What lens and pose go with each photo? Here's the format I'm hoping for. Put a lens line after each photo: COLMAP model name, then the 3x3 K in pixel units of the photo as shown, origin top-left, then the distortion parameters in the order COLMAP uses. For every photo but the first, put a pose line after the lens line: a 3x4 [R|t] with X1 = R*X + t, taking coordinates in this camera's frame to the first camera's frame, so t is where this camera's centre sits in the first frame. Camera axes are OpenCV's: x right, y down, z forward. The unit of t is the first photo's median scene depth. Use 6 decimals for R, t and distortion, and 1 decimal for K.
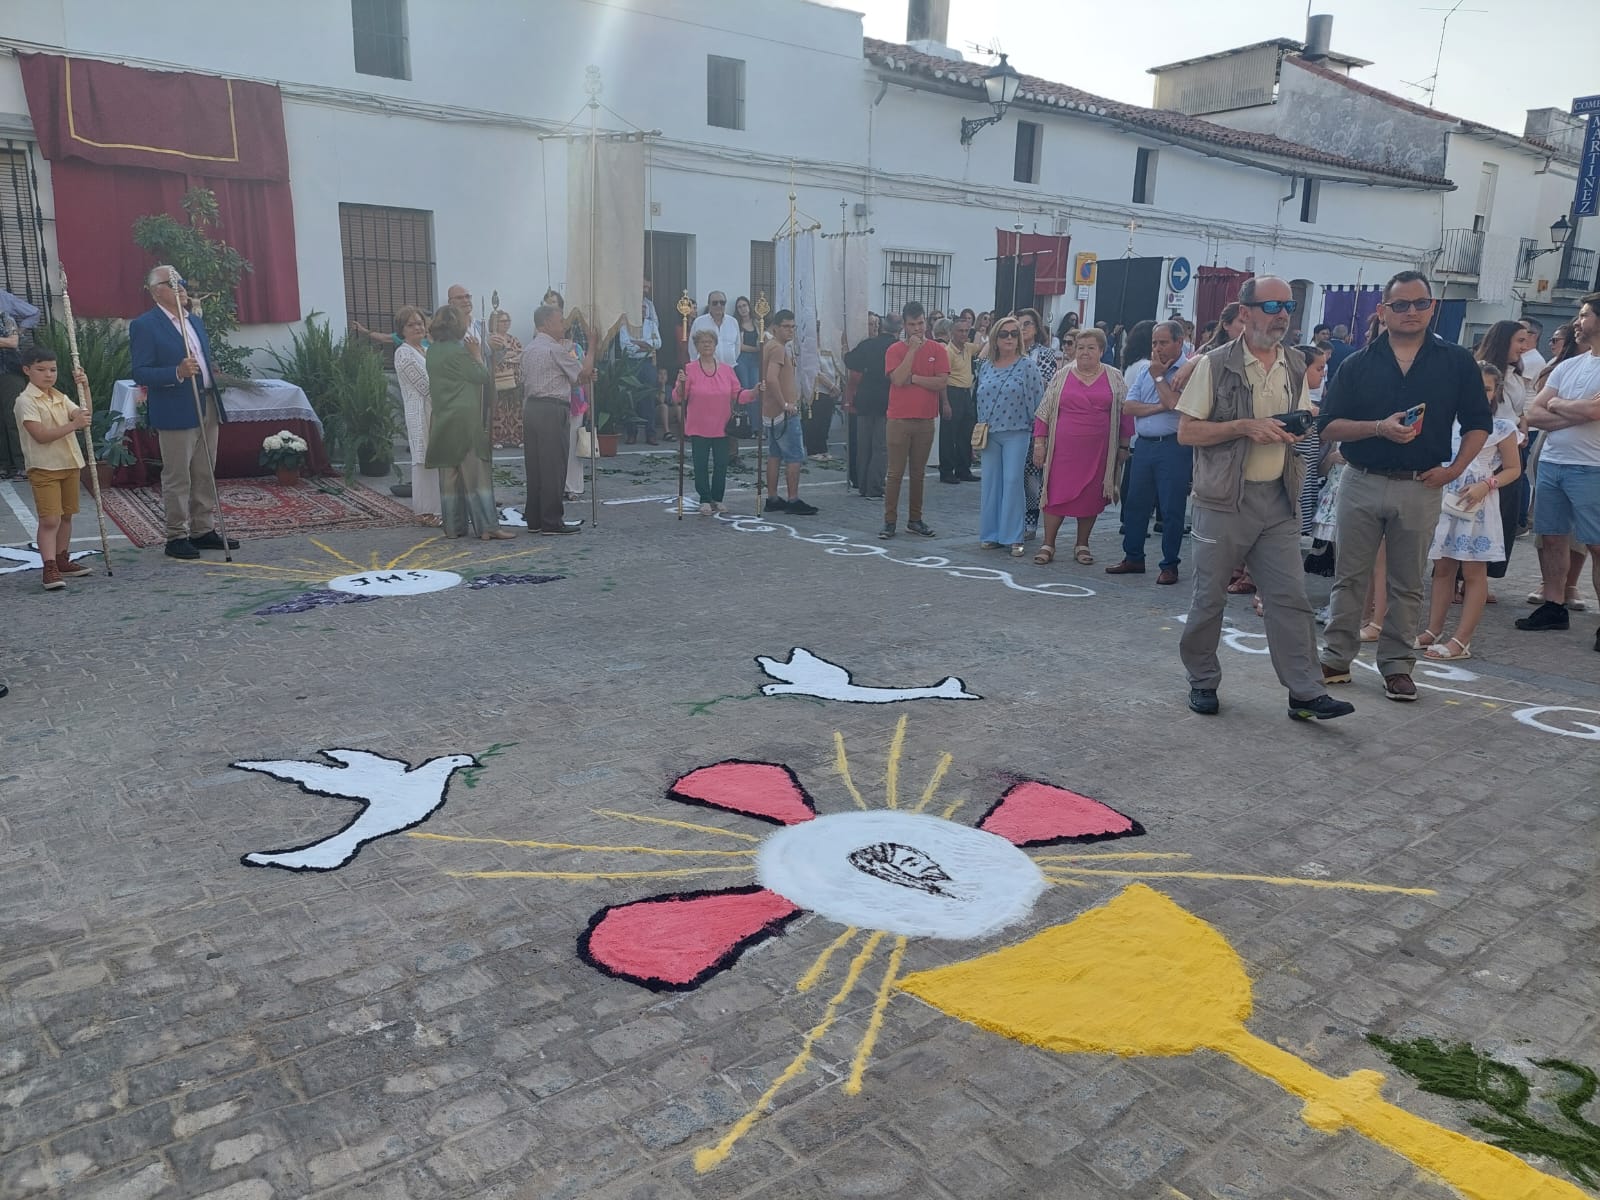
lens RADIAL K [[1163.8, 0, 795.4], [0, 1163.8, 628.1], [0, 0, 1]] dist [0.057881, -0.060220]
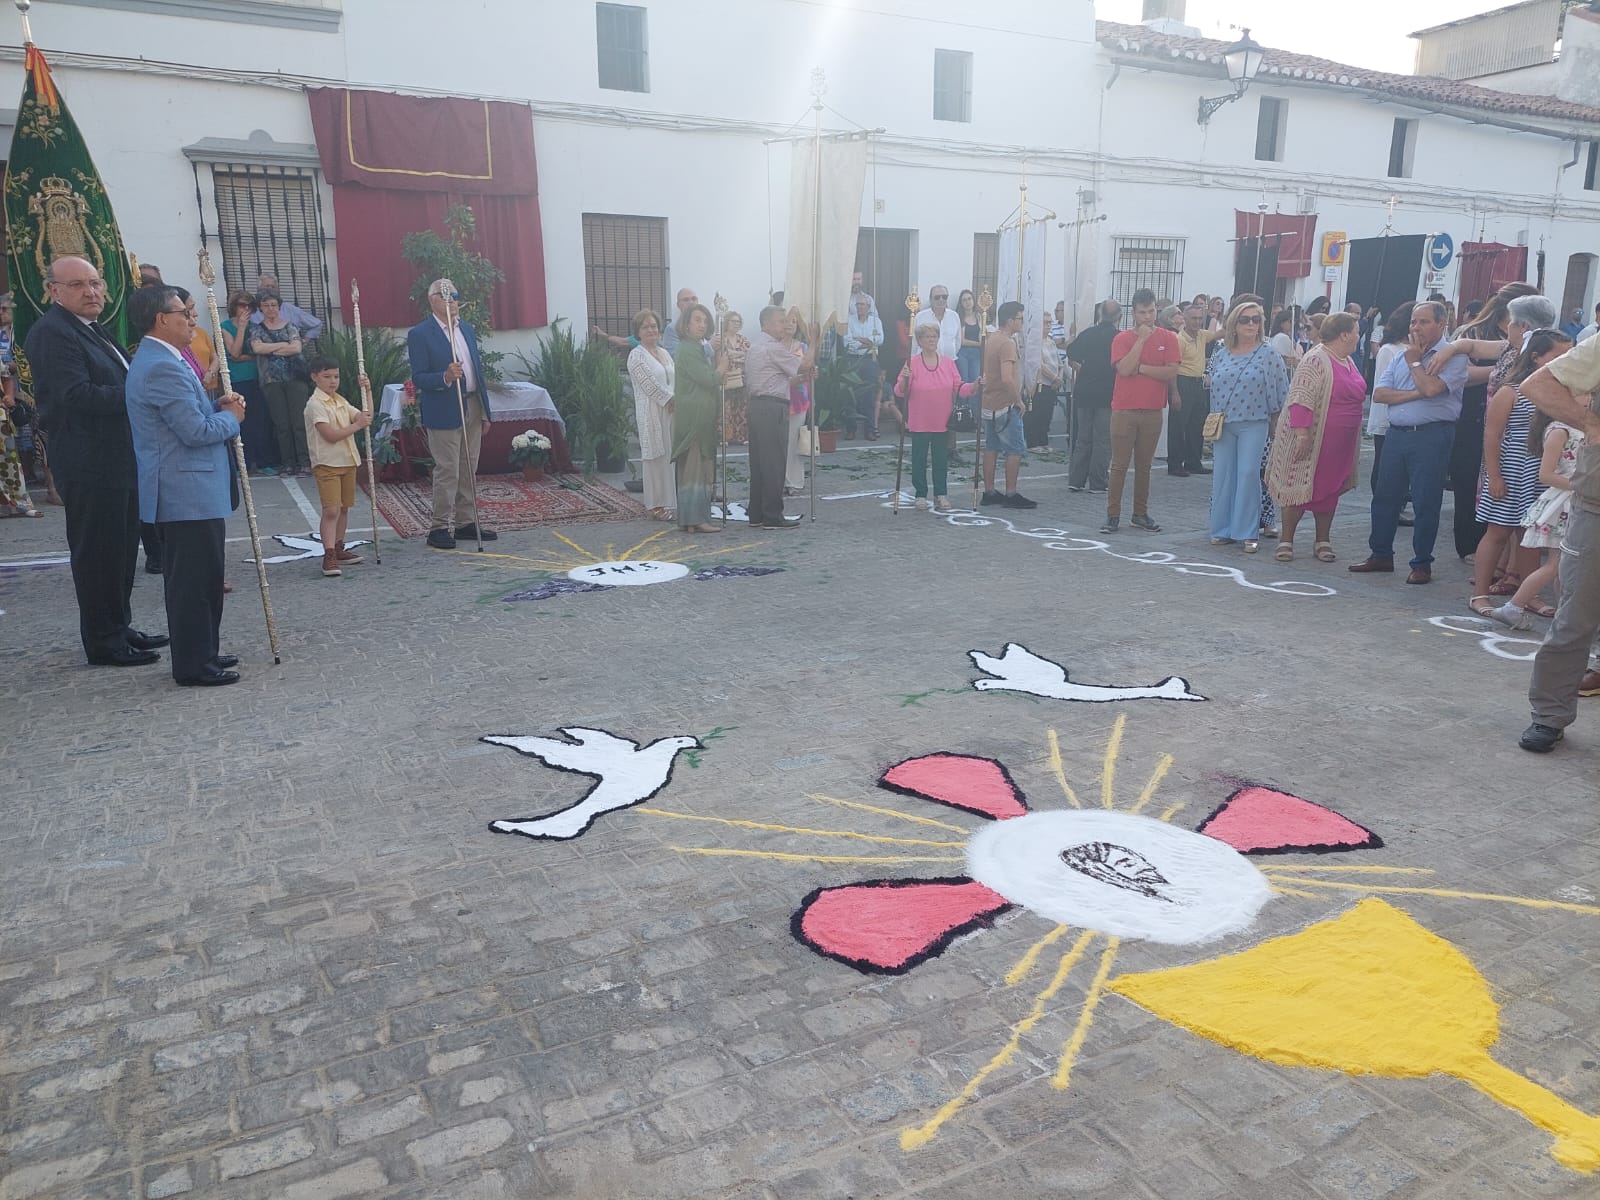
lens RADIAL K [[1163.8, 0, 795.4], [0, 1163.8, 628.1], [0, 0, 1]] dist [0.057881, -0.060220]
pose [[0.983128, 0.020742, -0.181739, 0.000513], [-0.019817, 0.999780, 0.006905, 0.001210], [0.181842, -0.003187, 0.983323, -0.013744]]
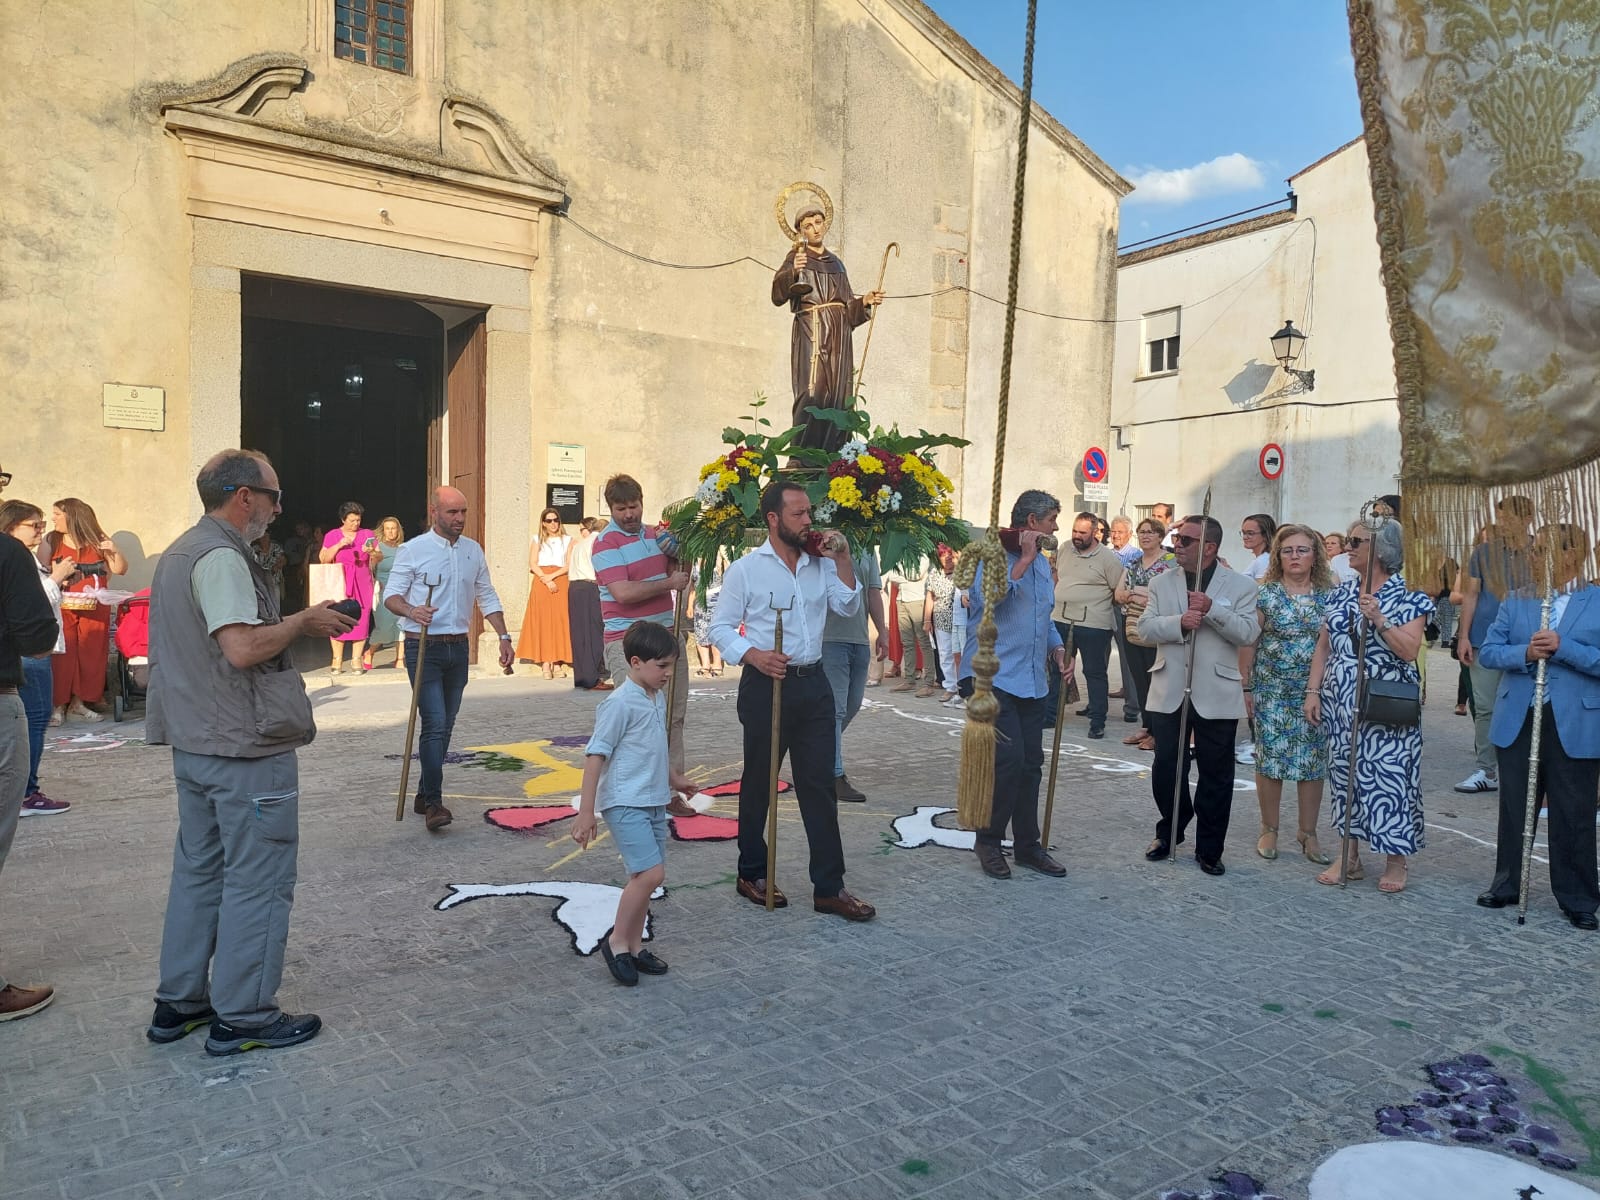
lens RADIAL K [[1163.8, 0, 795.4], [0, 1163.8, 628.1], [0, 0, 1]] dist [0.057881, -0.060220]
pose [[-0.996724, -0.047380, 0.065540, -0.223149], [-0.024877, 0.950742, 0.308984, -0.540331], [-0.076951, 0.306342, -0.948806, 2.146554]]
